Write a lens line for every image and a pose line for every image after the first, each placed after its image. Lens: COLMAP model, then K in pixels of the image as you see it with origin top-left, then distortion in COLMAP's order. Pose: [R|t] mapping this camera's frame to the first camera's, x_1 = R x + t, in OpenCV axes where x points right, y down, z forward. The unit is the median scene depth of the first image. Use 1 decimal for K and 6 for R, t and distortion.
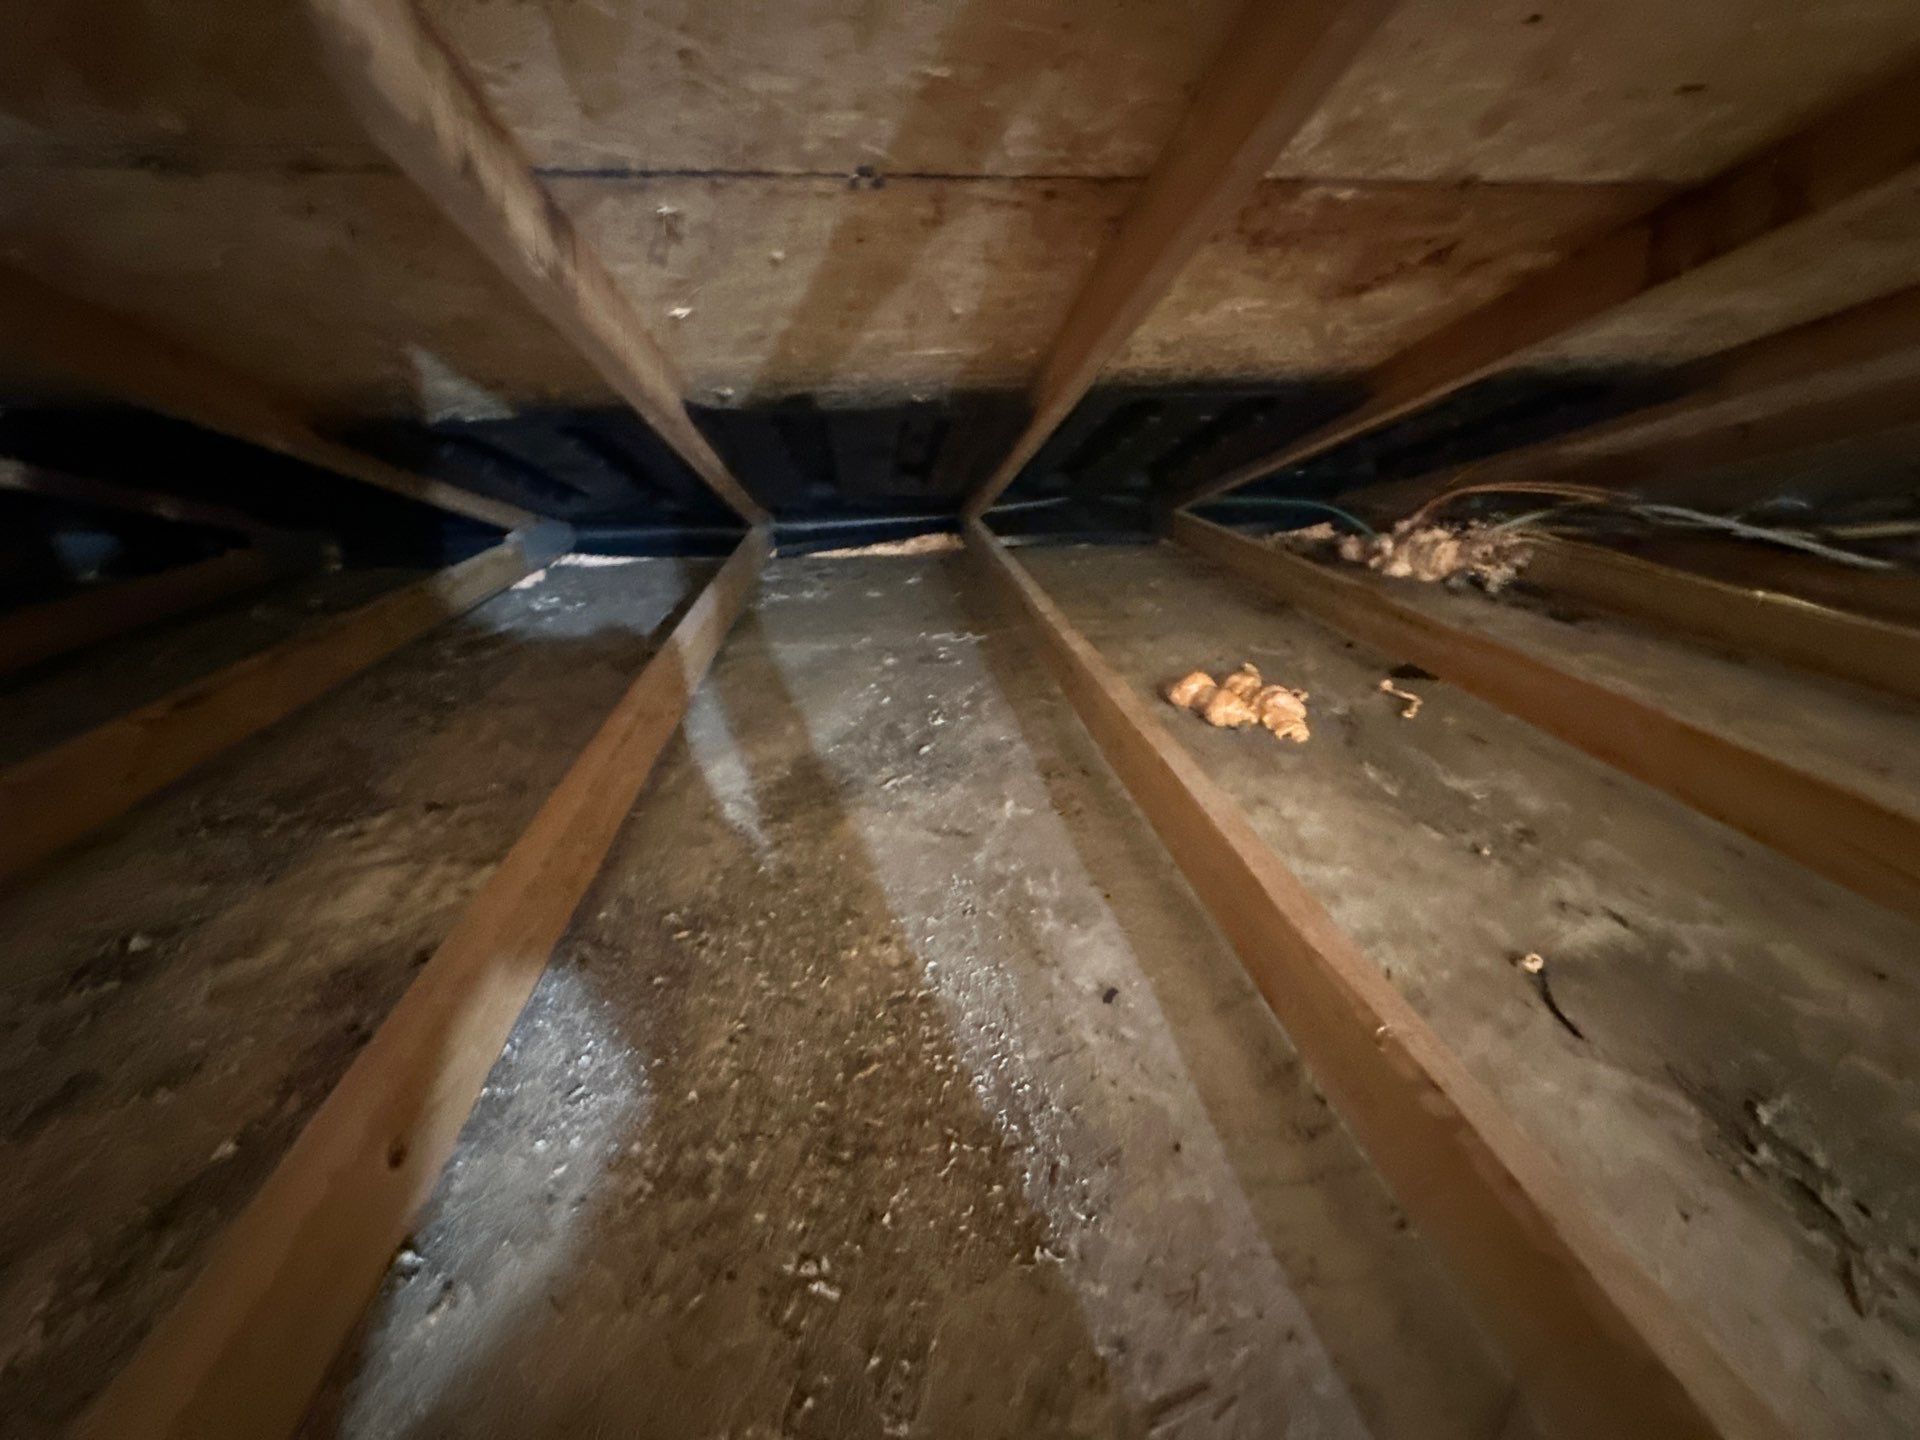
lens RADIAL K [[760.1, 0, 954.8], [0, 760.1, 719.9], [0, 0, 1]] dist [-0.003094, -0.000595]
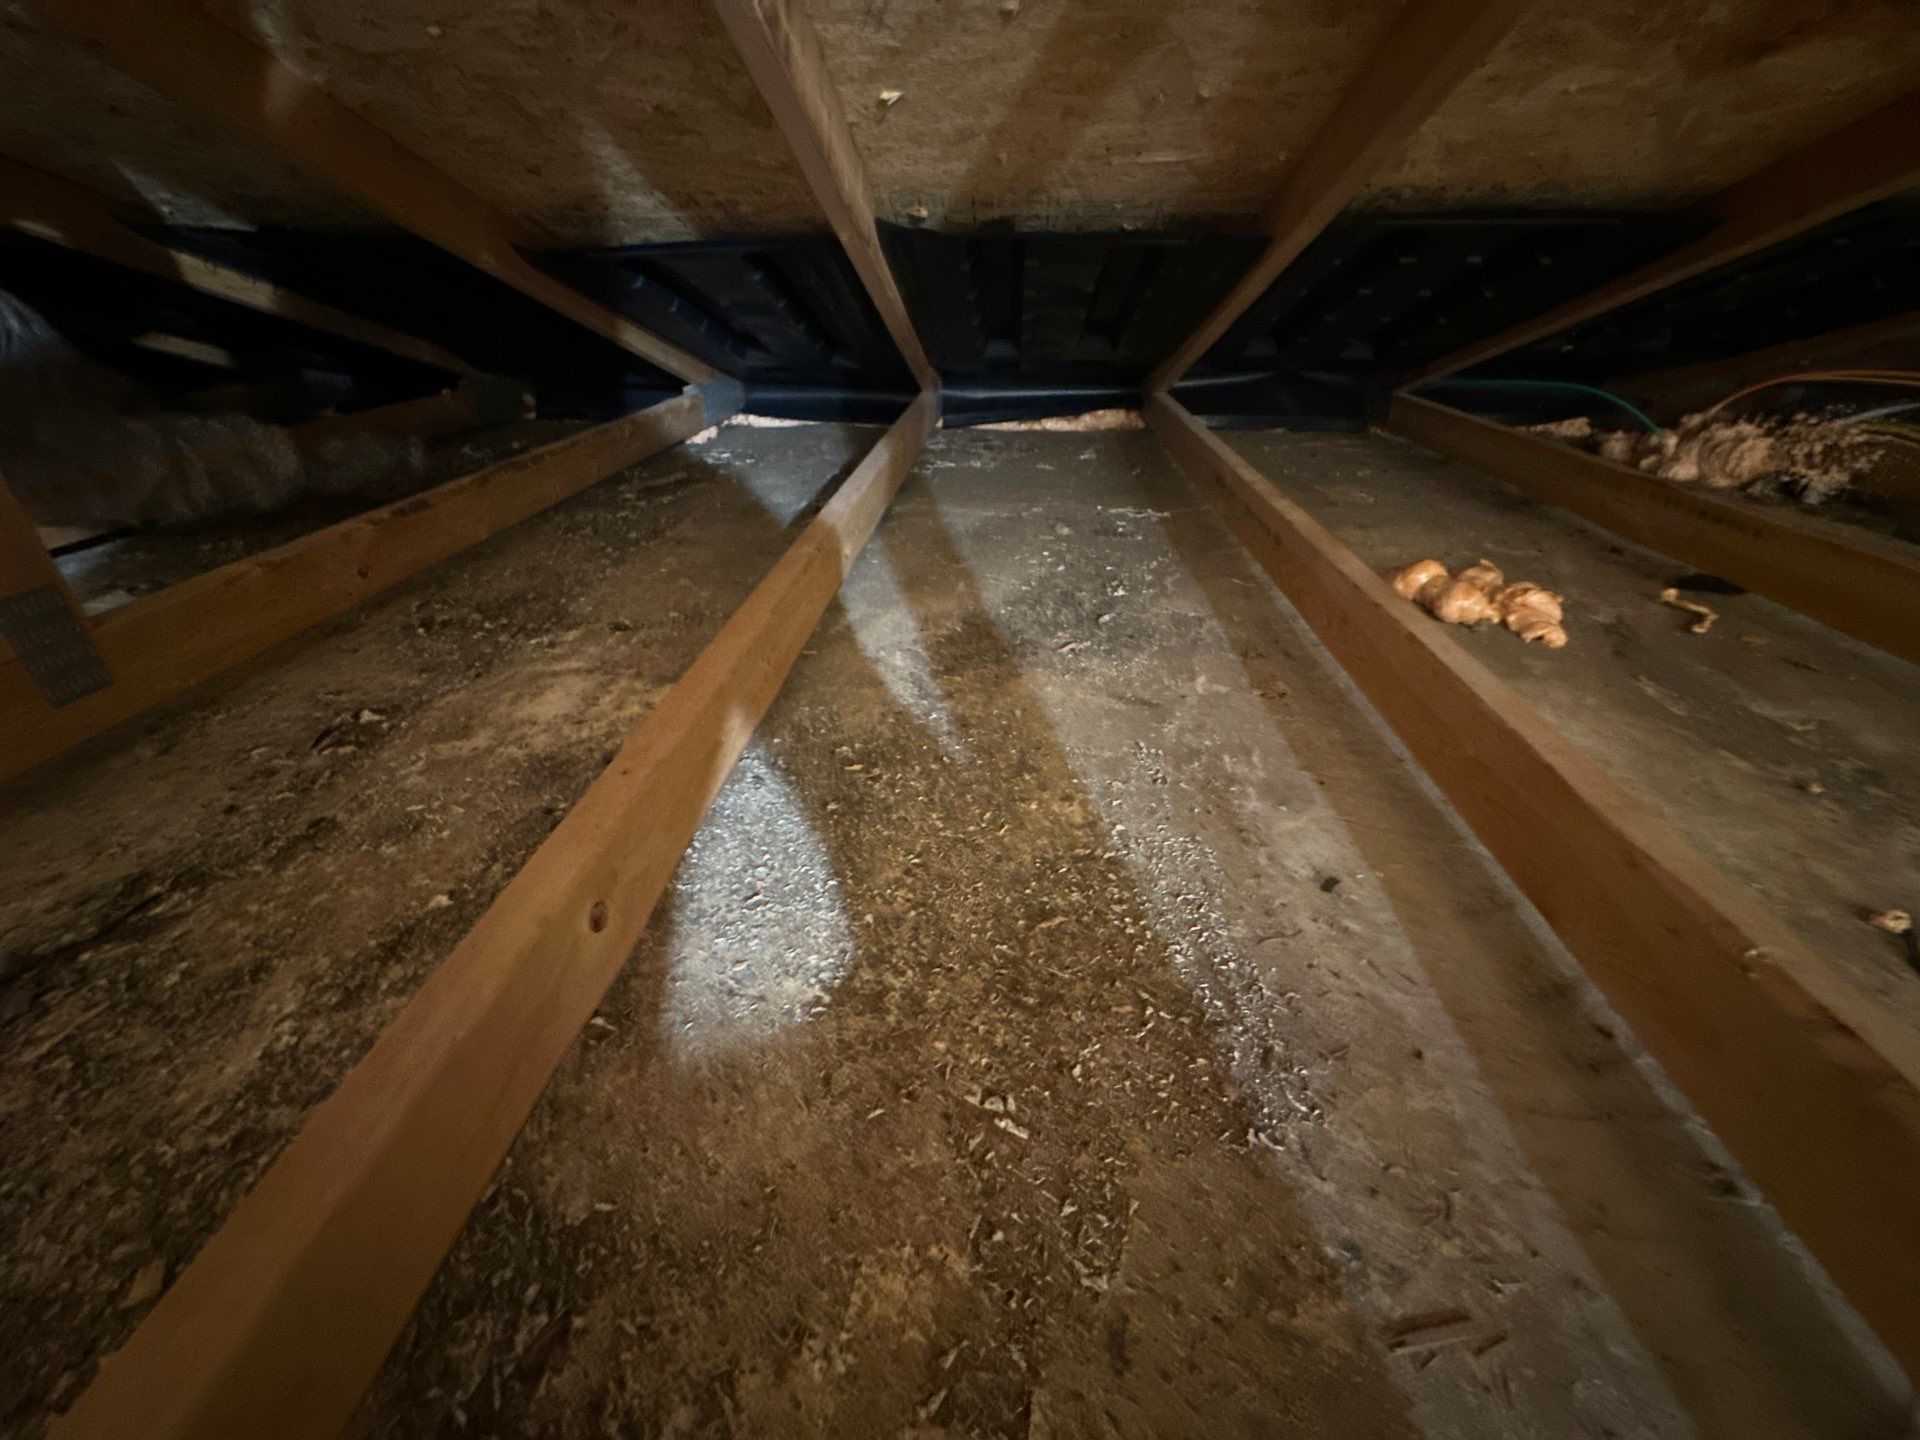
lens RADIAL K [[759.2, 0, 957.5], [0, 759.2, 717.2], [0, 0, 1]] dist [-0.004818, 0.000482]
pose [[0.982197, 0.104281, -0.156251, -0.066454], [-0.085665, 0.988890, 0.121484, 0.069519], [0.167184, -0.105935, 0.980218, 0.063683]]
